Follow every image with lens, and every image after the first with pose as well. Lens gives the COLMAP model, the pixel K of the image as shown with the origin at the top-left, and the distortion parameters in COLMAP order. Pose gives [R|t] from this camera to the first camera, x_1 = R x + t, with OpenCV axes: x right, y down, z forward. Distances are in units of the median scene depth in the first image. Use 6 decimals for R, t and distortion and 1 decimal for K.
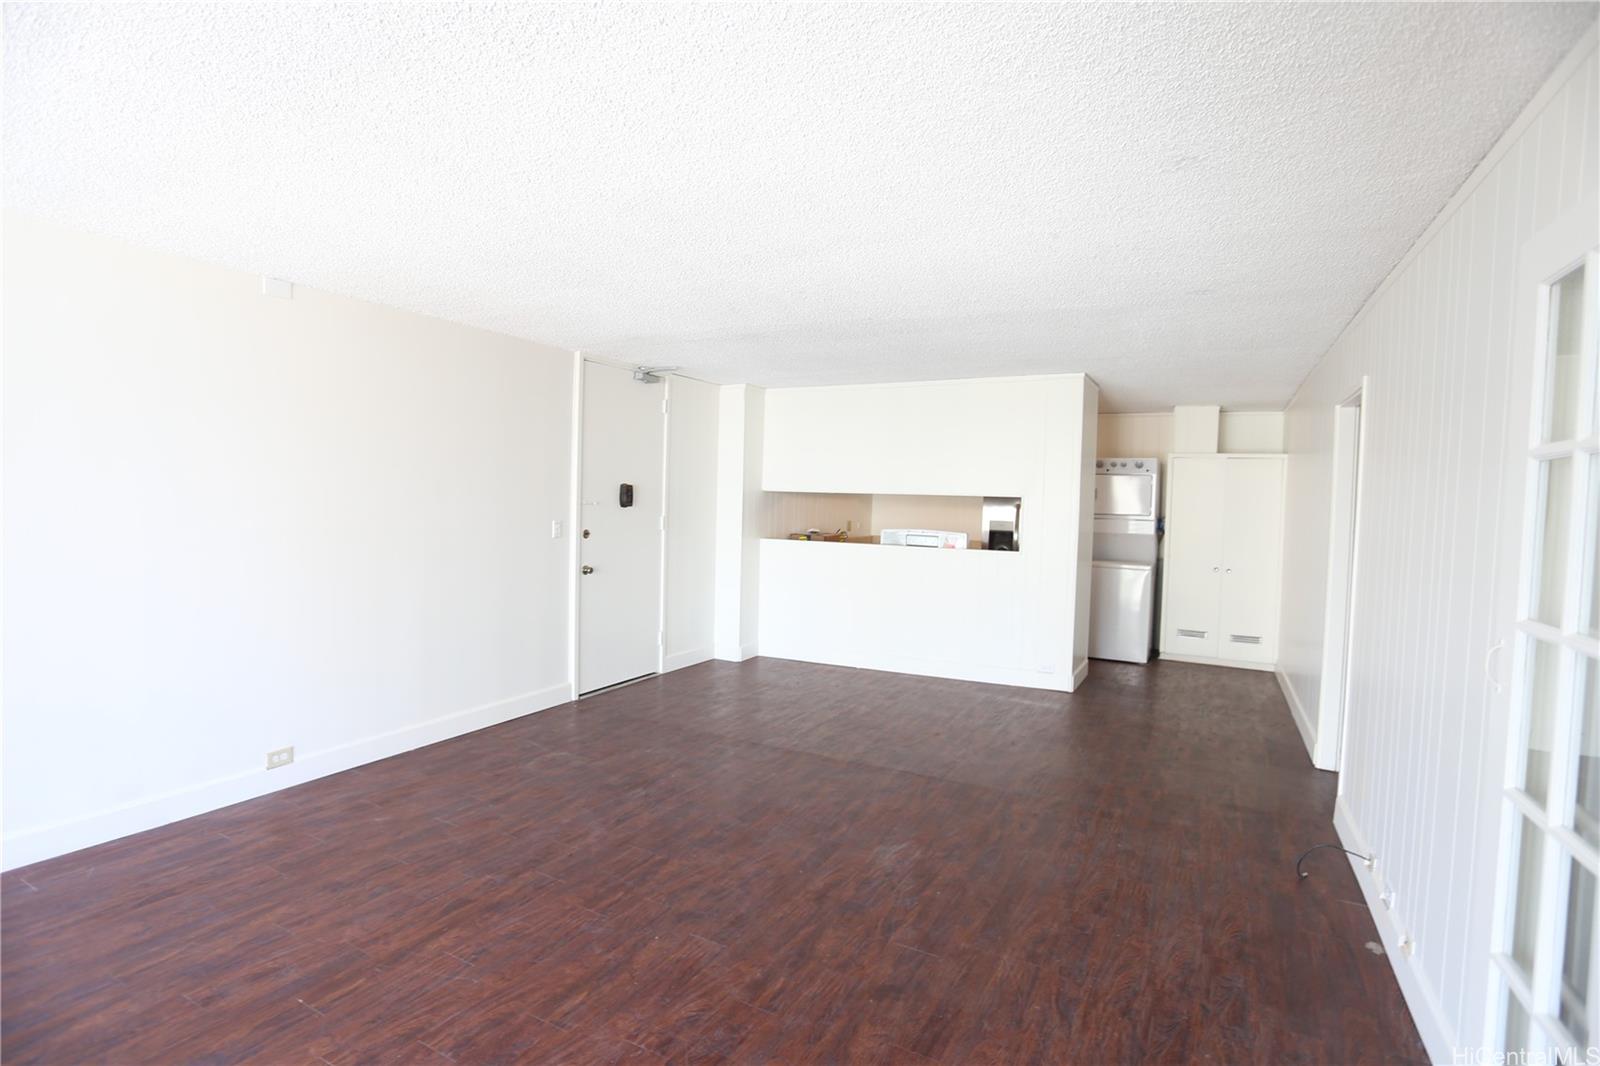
lens RADIAL K [[775.8, 0, 800.6], [0, 775.8, 534.4], [0, 0, 1]] dist [-0.051331, 0.020764]
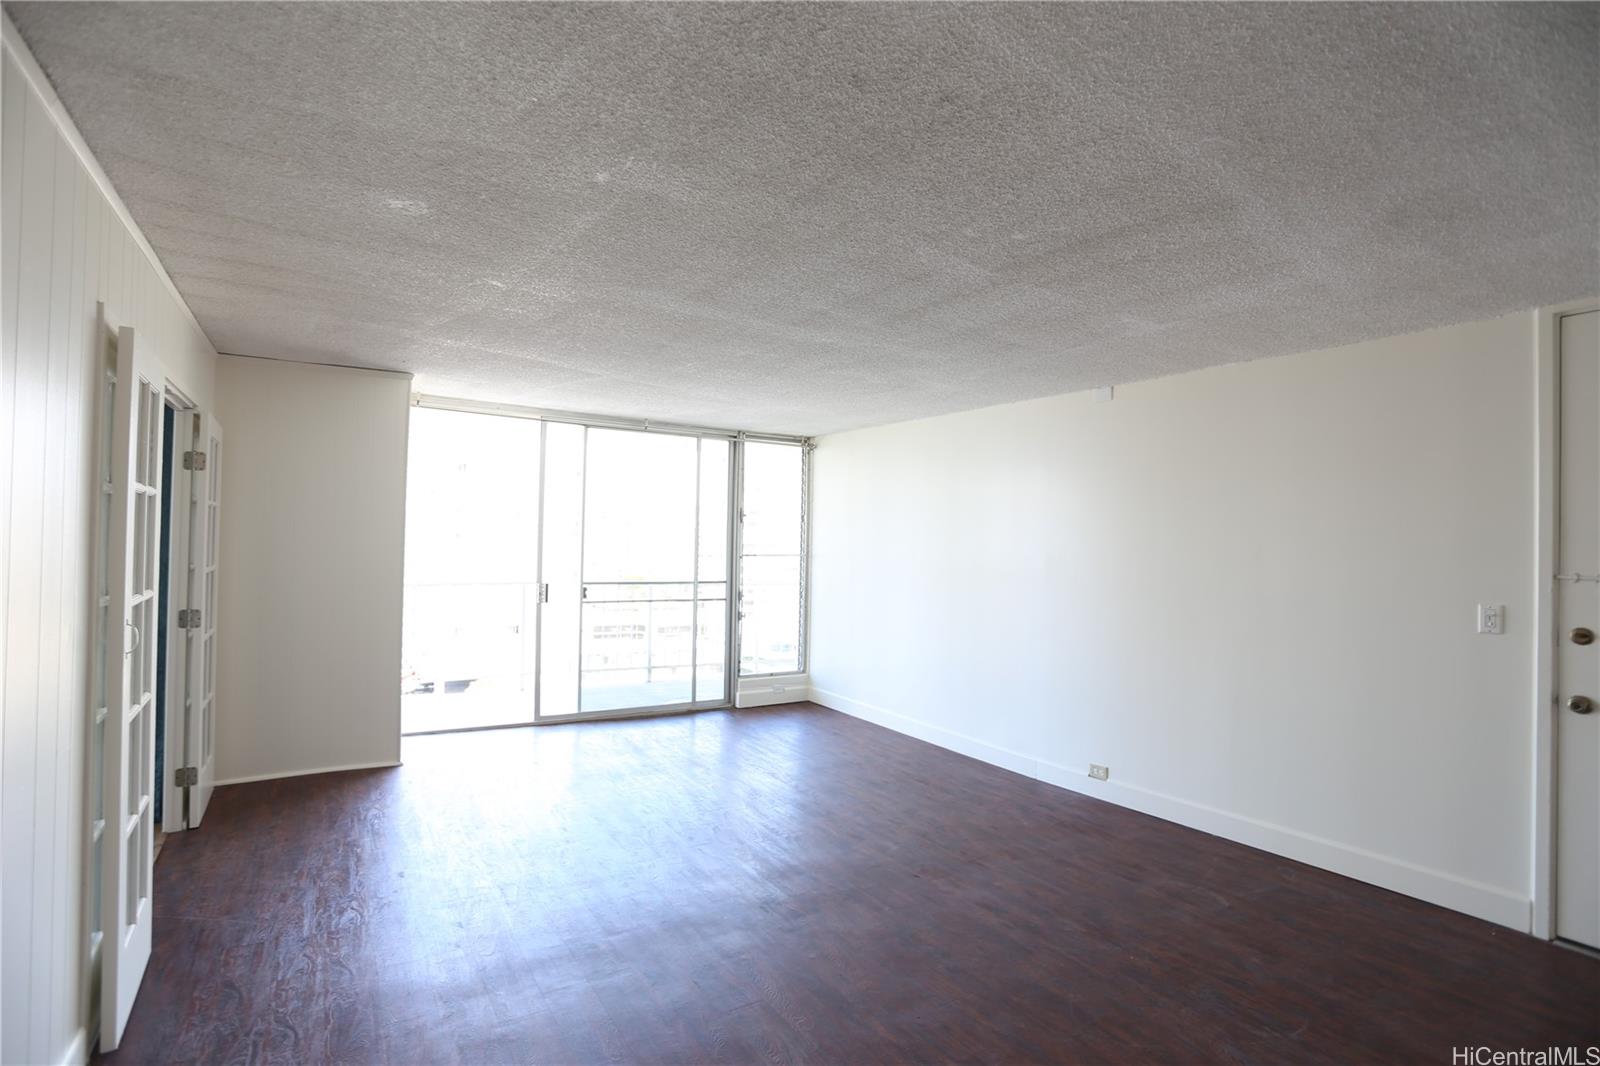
lens RADIAL K [[775.8, 0, 801.1], [0, 775.8, 534.9], [0, 0, 1]] dist [-0.051331, 0.020764]
pose [[-0.509966, -0.046143, -0.858956, 0.565303], [-0.060468, 0.998013, -0.017713, -0.036781], [0.858067, 0.042906, -0.511743, 1.026235]]
